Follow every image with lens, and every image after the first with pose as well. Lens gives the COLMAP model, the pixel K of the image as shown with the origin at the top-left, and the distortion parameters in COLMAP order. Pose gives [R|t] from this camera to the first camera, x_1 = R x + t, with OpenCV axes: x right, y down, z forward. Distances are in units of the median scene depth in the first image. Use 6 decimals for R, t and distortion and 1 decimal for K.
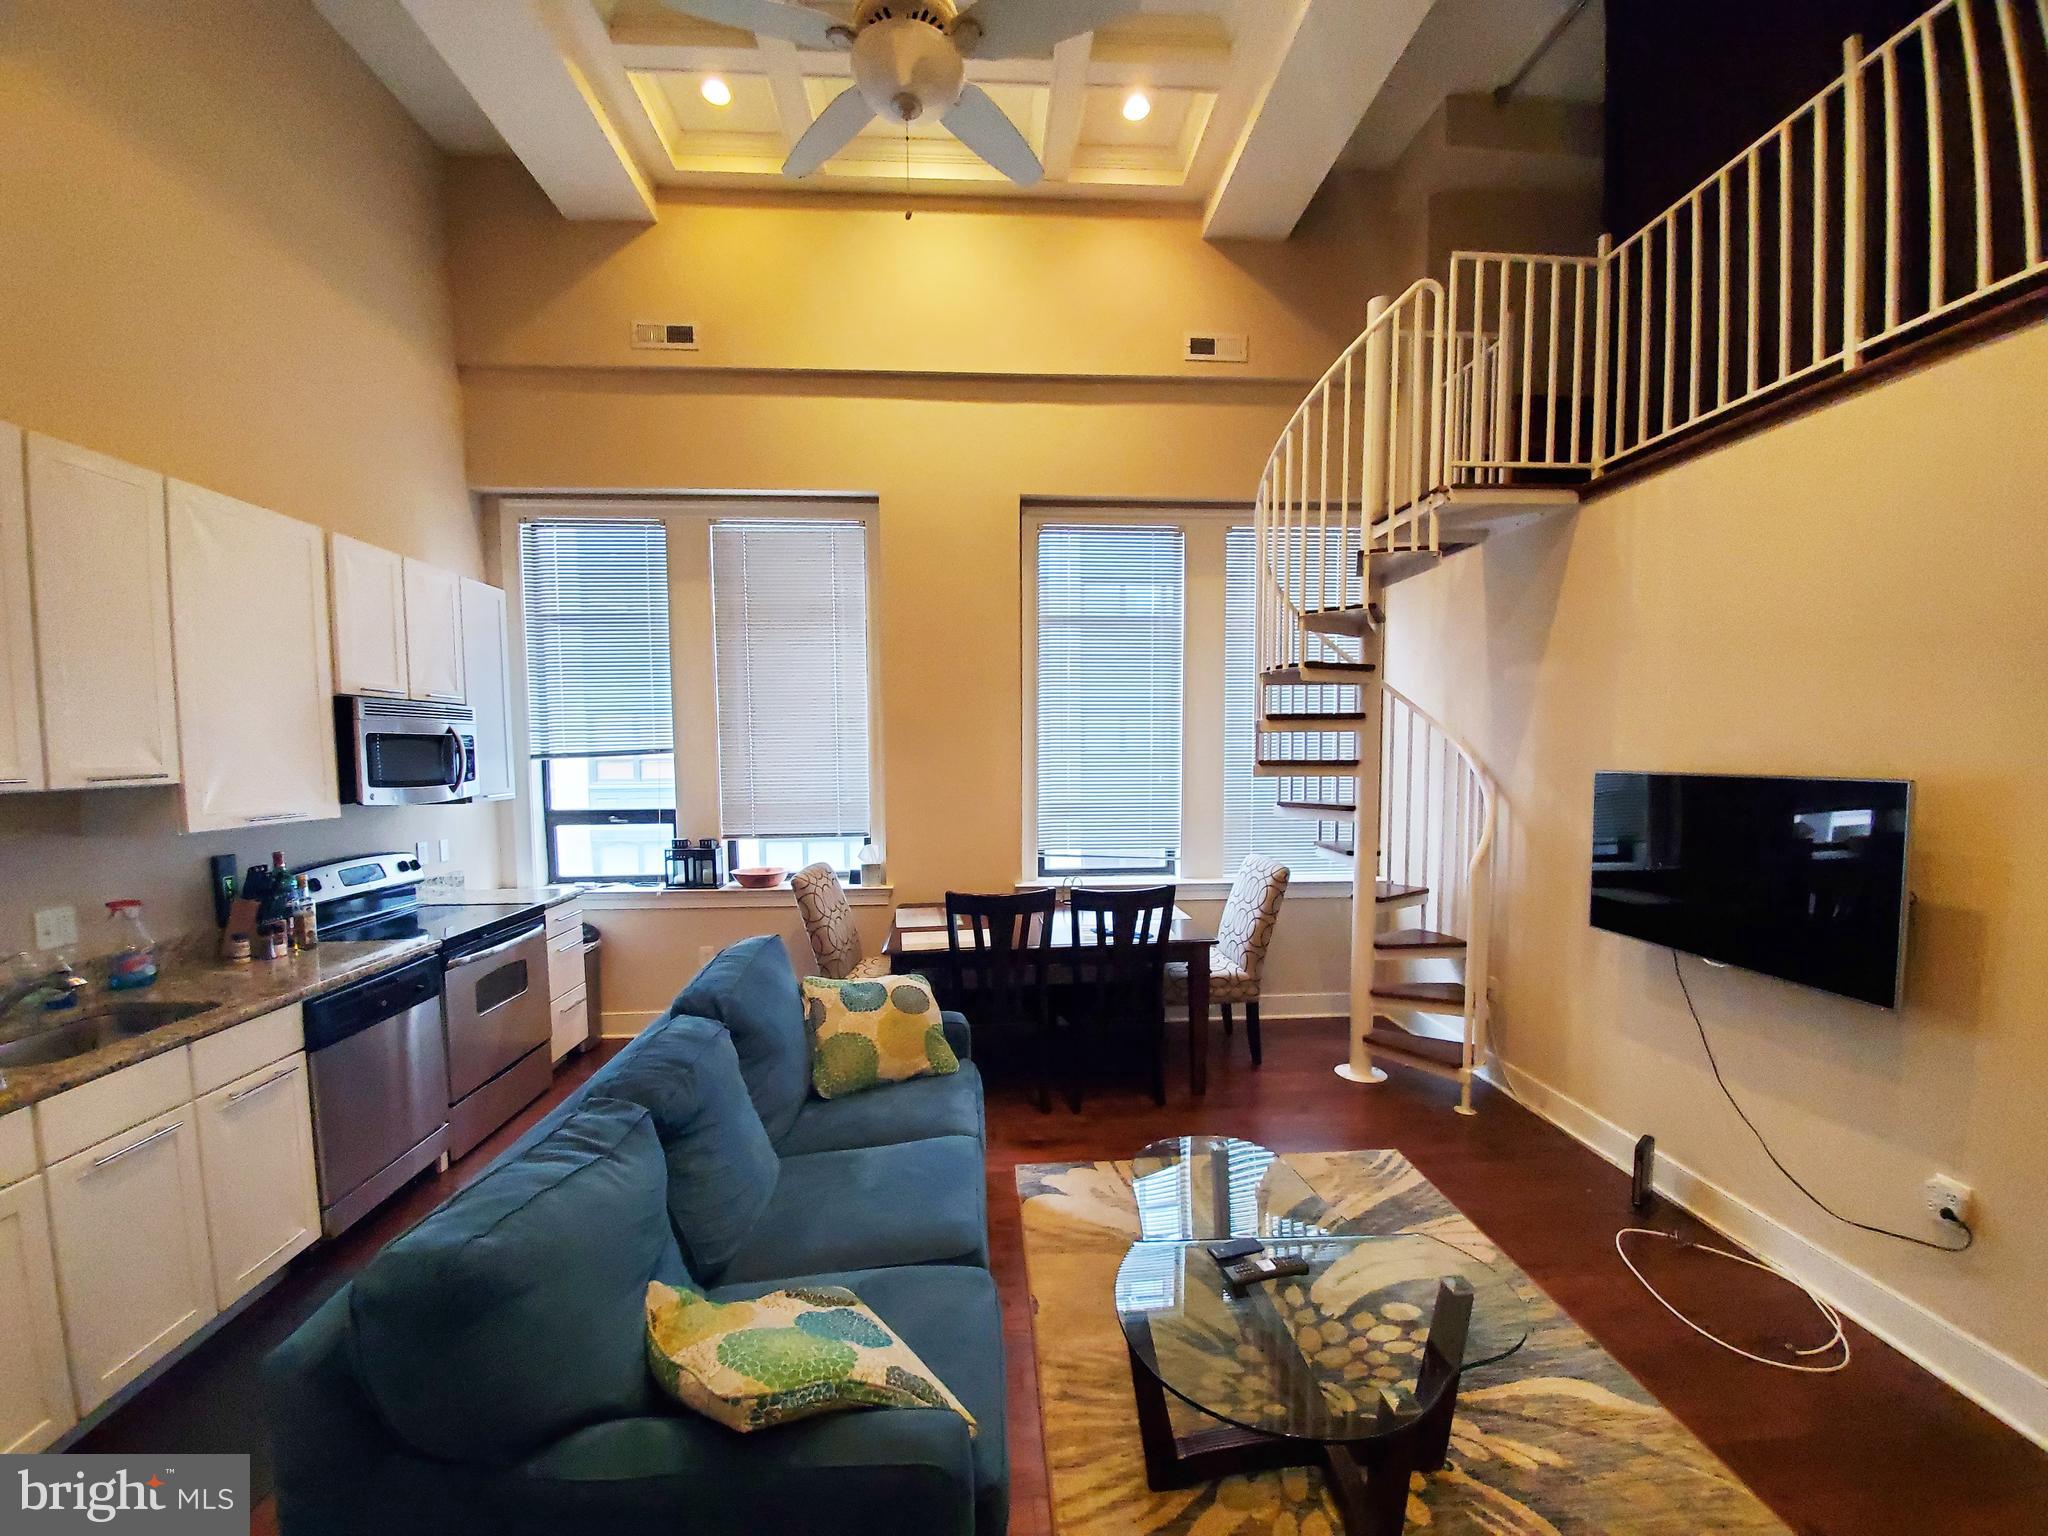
lens RADIAL K [[811.5, 0, 1016.7], [0, 811.5, 805.9], [0, 0, 1]] dist [0.002389, -0.005981]
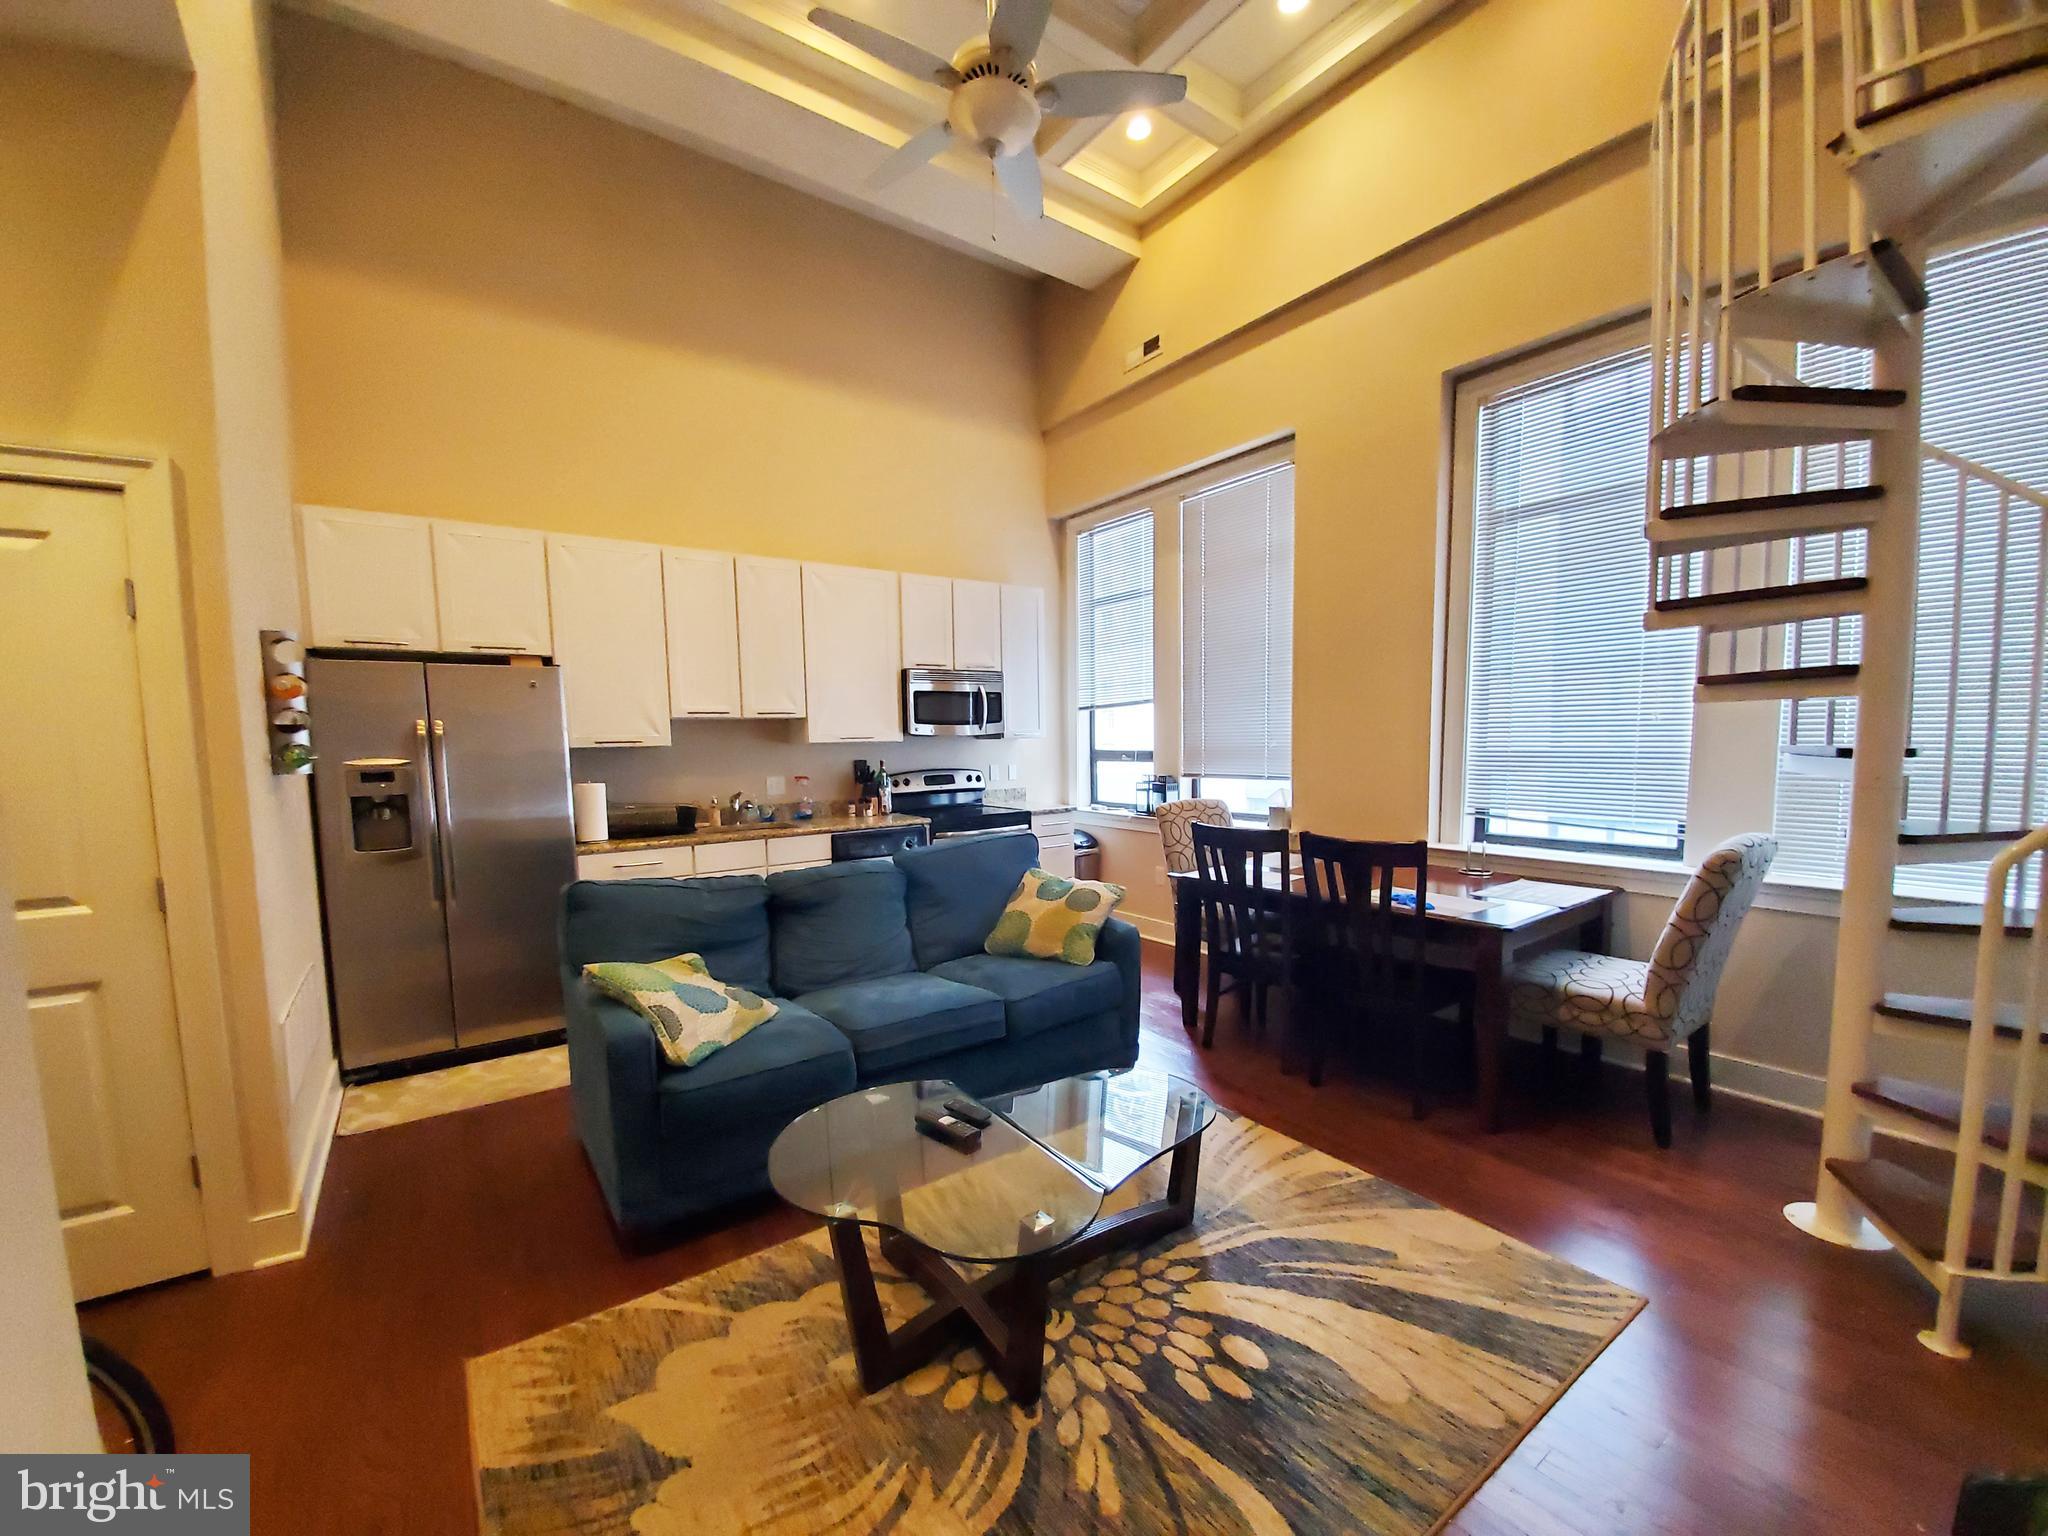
lens RADIAL K [[811.5, 0, 1011.9], [0, 811.5, 803.1], [0, 0, 1]] dist [0.002389, -0.005981]
pose [[0.534936, 0.068903, -0.842078, 0.603789], [-0.043909, 0.997589, 0.053734, 0.034553], [0.843751, 0.008230, 0.536672, 0.232258]]
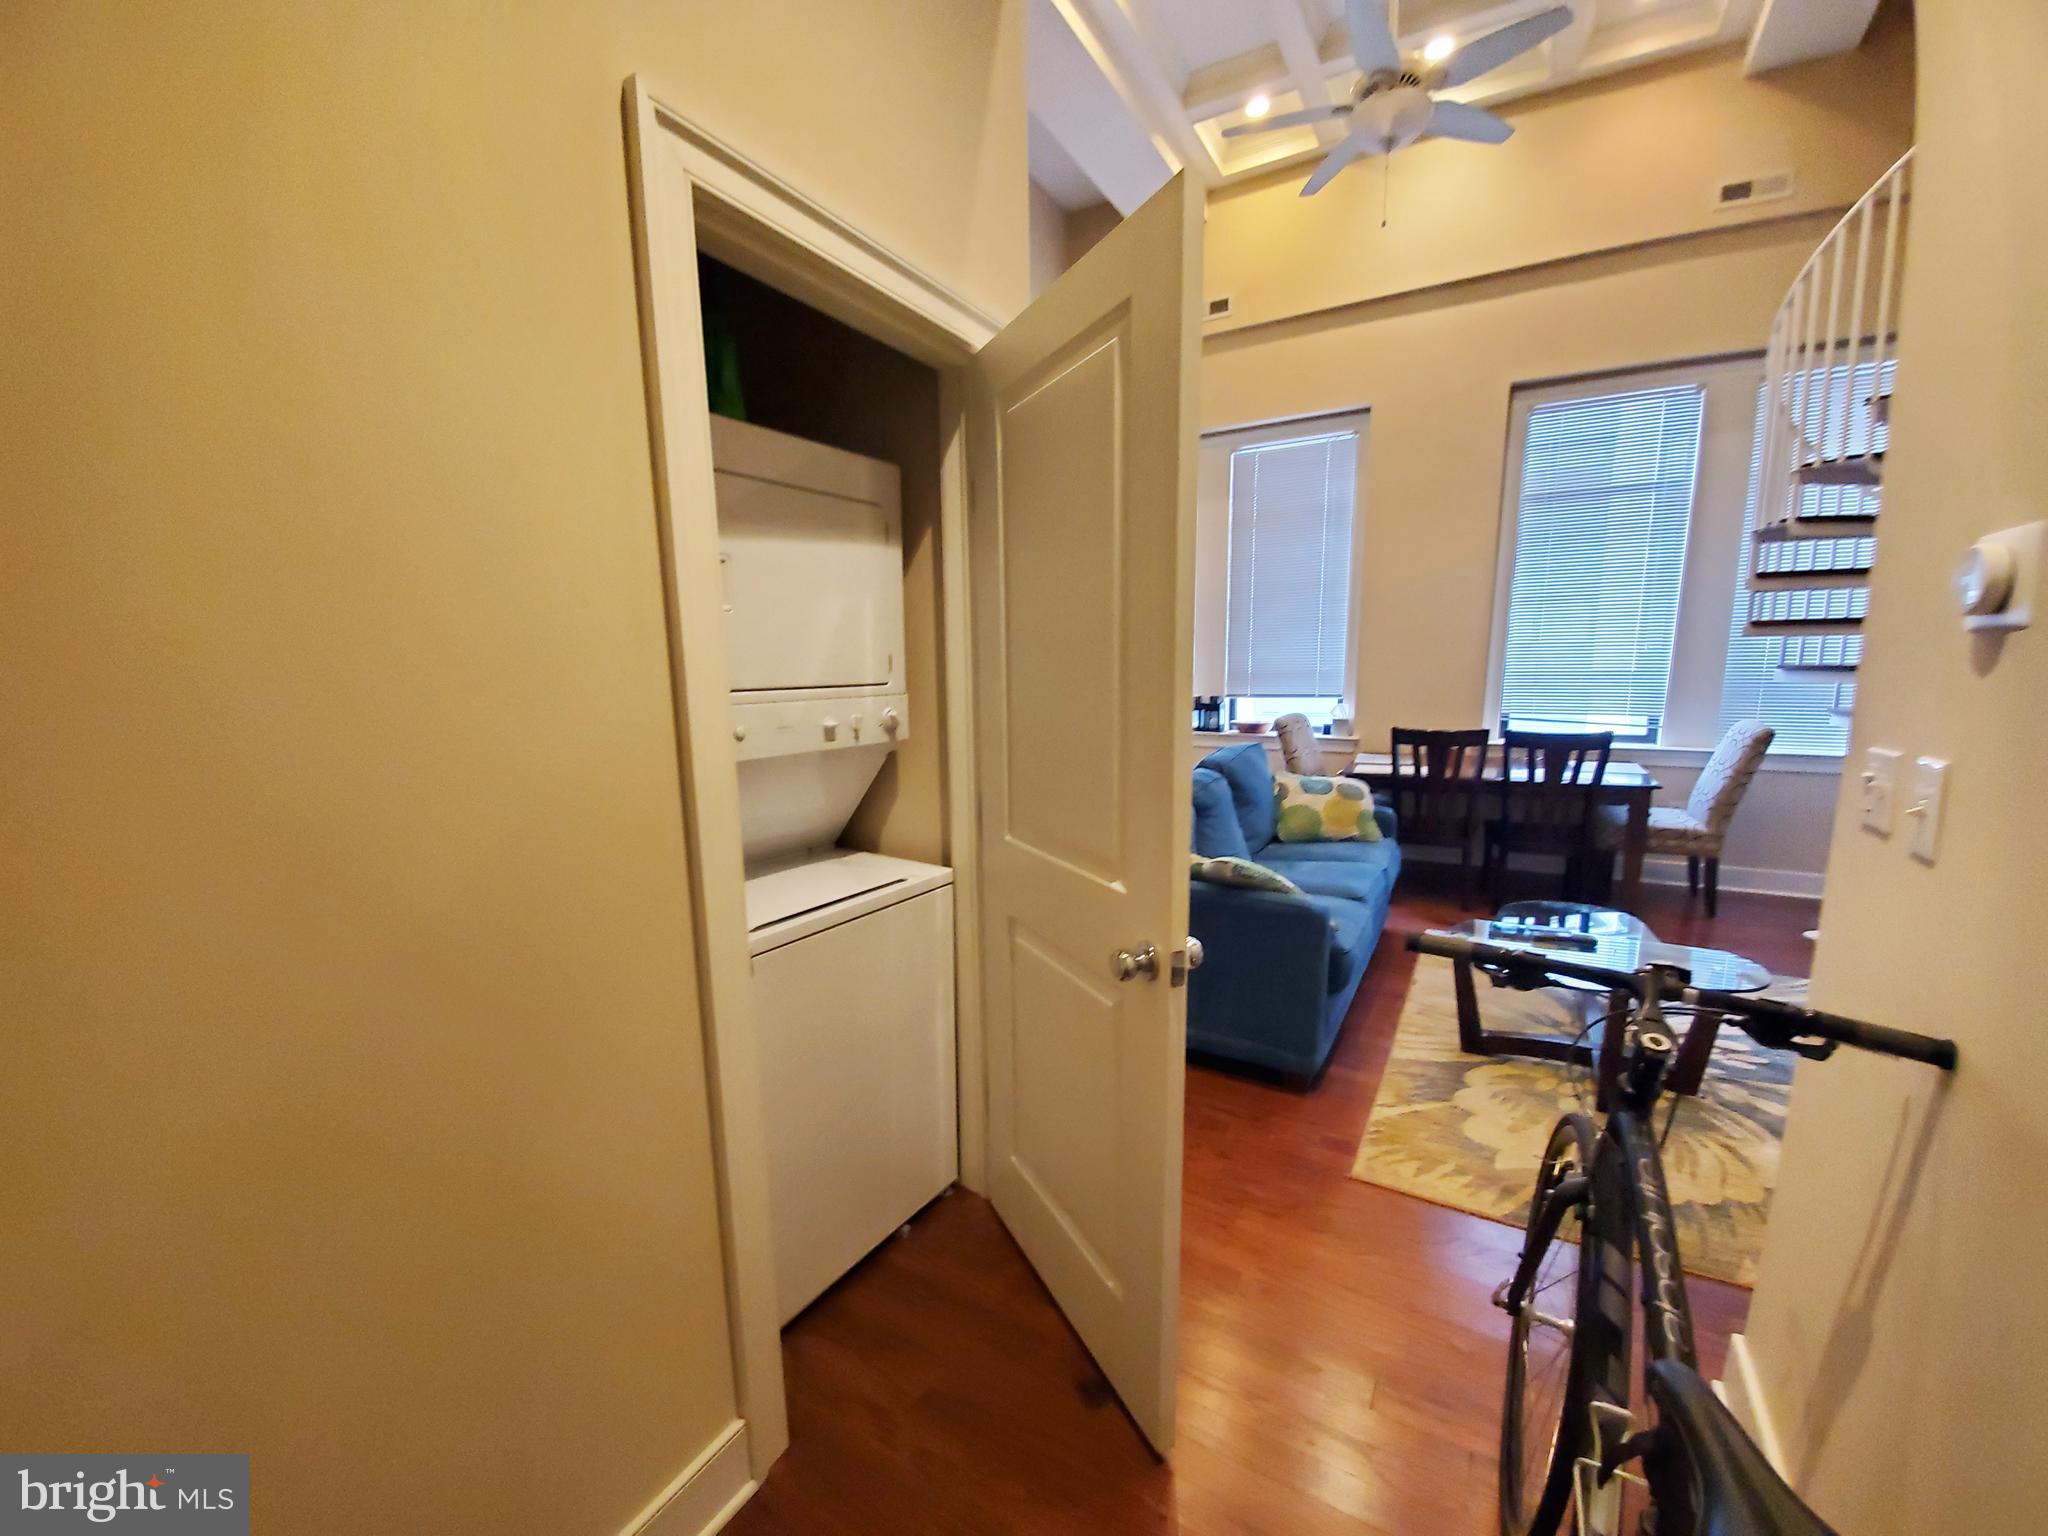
lens RADIAL K [[811.5, 0, 1013.4], [0, 811.5, 801.2], [0, 0, 1]] dist [0.002389, -0.005981]
pose [[0.826418, 0.090683, -0.555707, 0.134063], [-0.028798, 0.992461, 0.119128, 0.078883], [0.562321, -0.082446, 0.822799, -0.390689]]
